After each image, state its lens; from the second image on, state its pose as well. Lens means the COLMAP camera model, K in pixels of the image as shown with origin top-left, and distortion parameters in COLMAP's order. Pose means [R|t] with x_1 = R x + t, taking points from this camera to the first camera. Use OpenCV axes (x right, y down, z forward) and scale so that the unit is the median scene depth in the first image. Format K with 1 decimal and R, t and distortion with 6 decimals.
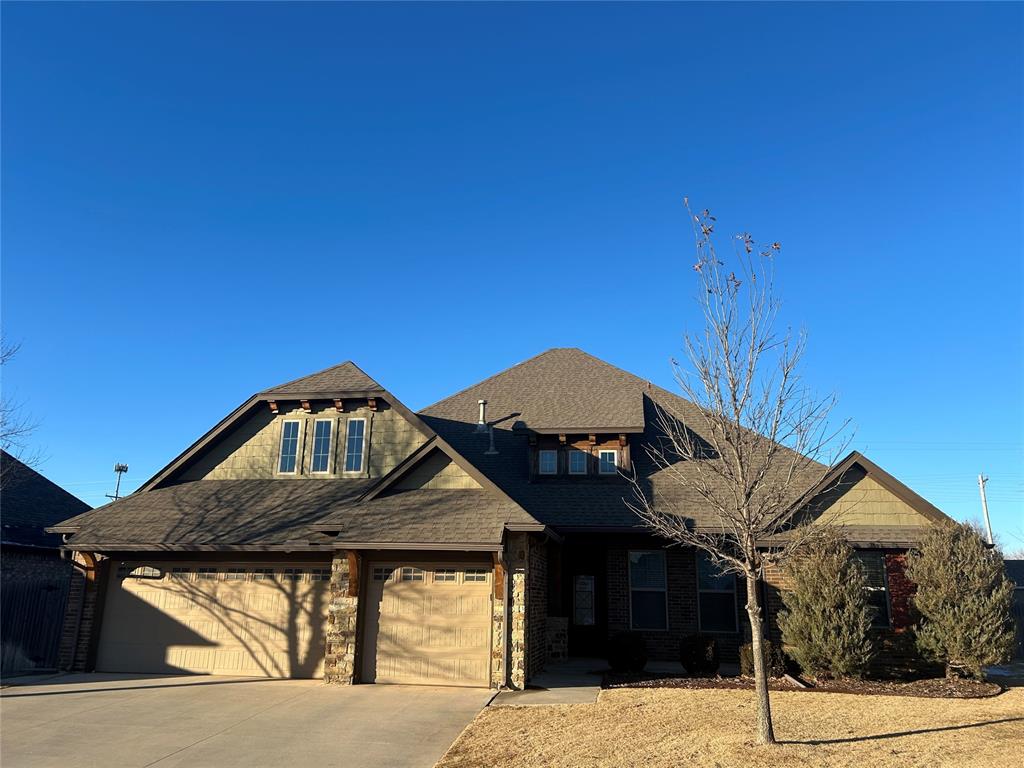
lens RADIAL K [[779.1, 0, 513.6], [0, 779.1, 386.9], [0, 0, 1]] dist [0.043014, -0.046506]
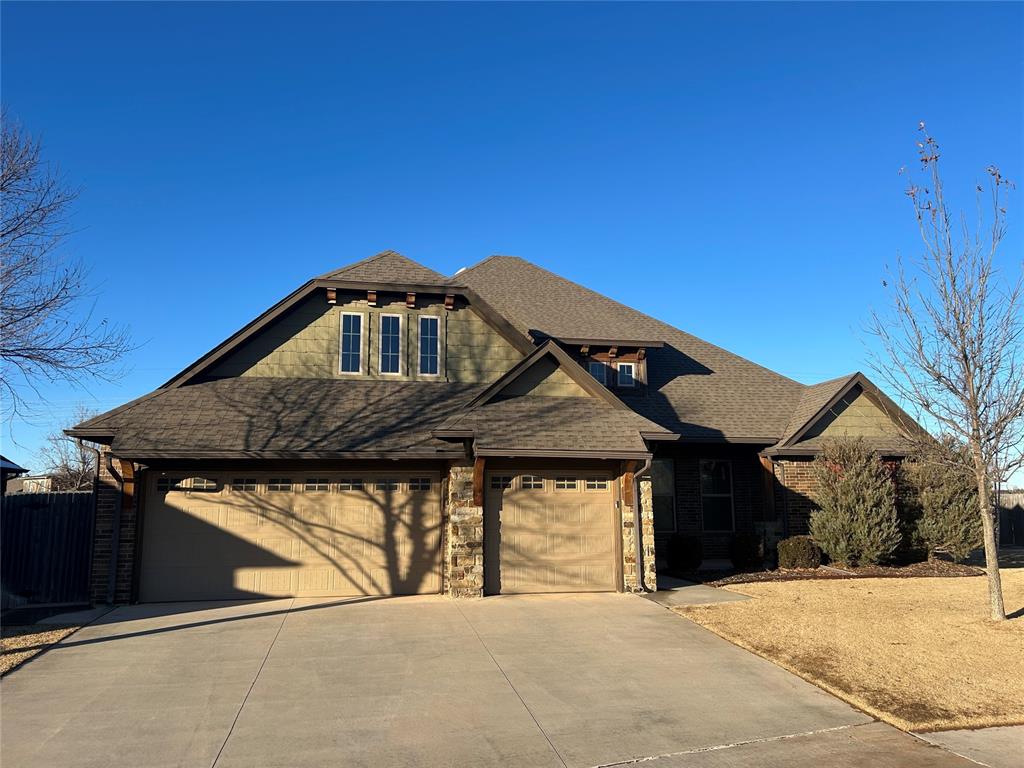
lens RADIAL K [[779.1, 0, 513.6], [0, 779.1, 386.9], [0, 0, 1]] dist [0.043014, -0.046506]
pose [[0.932891, 0.032498, 0.358689, -0.472004], [-0.071177, 0.992914, 0.095162, 0.031515], [-0.353054, -0.114307, 0.928594, 0.125164]]
